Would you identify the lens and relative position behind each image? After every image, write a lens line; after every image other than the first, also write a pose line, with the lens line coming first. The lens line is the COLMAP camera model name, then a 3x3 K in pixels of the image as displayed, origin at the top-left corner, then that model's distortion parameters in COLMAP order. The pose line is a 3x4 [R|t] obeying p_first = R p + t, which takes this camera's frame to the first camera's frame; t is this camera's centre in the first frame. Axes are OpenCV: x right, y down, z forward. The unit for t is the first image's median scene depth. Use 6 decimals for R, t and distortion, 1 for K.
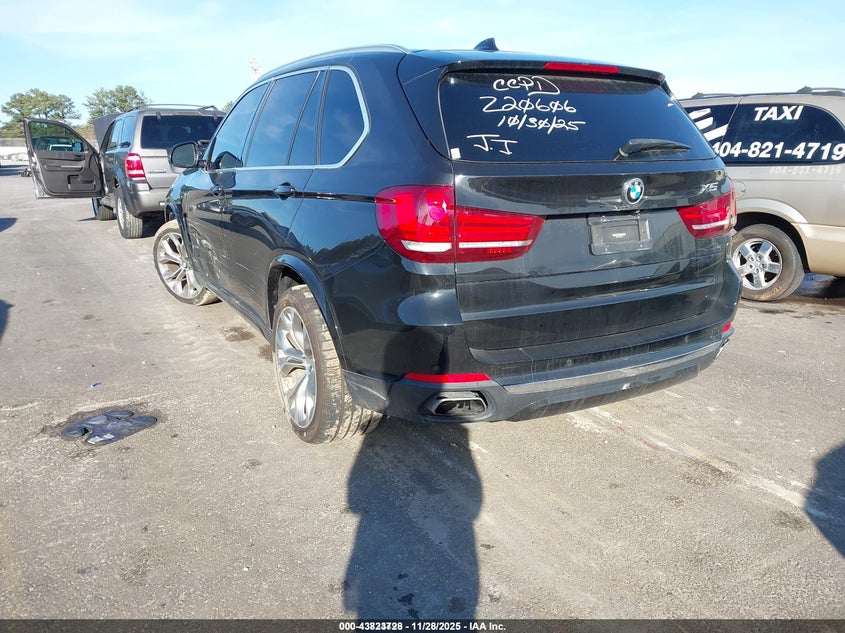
lens RADIAL K [[655.1, 0, 422.5], [0, 655.1, 316.5], [0, 0, 1]] dist [0.034791, 0.001696]
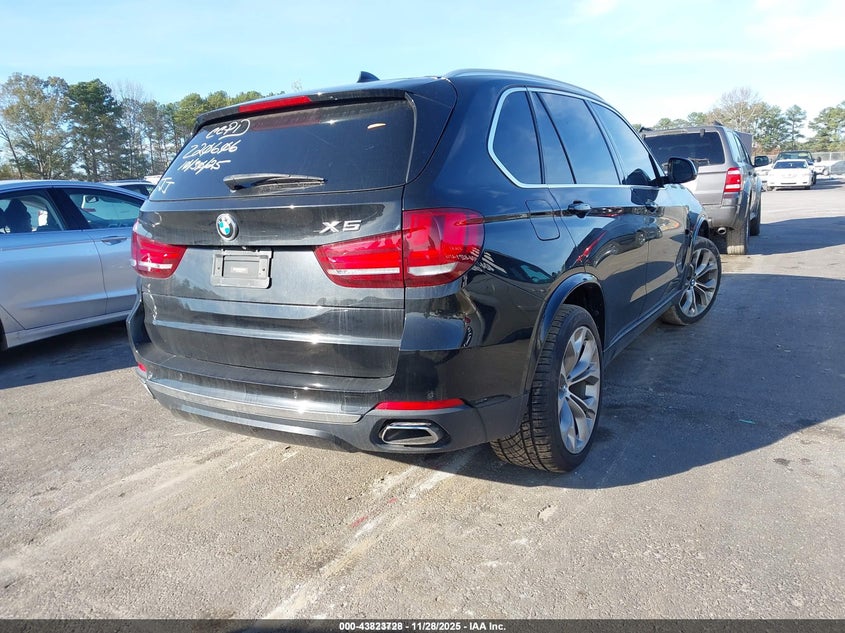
lens RADIAL K [[655.1, 0, 422.5], [0, 655.1, 316.5], [0, 0, 1]] dist [0.034791, 0.001696]
pose [[0.472953, 0.149257, -0.868353, 1.180067], [-0.165549, 0.983048, 0.078803, -0.159678], [0.865395, 0.106485, 0.489645, 0.677032]]
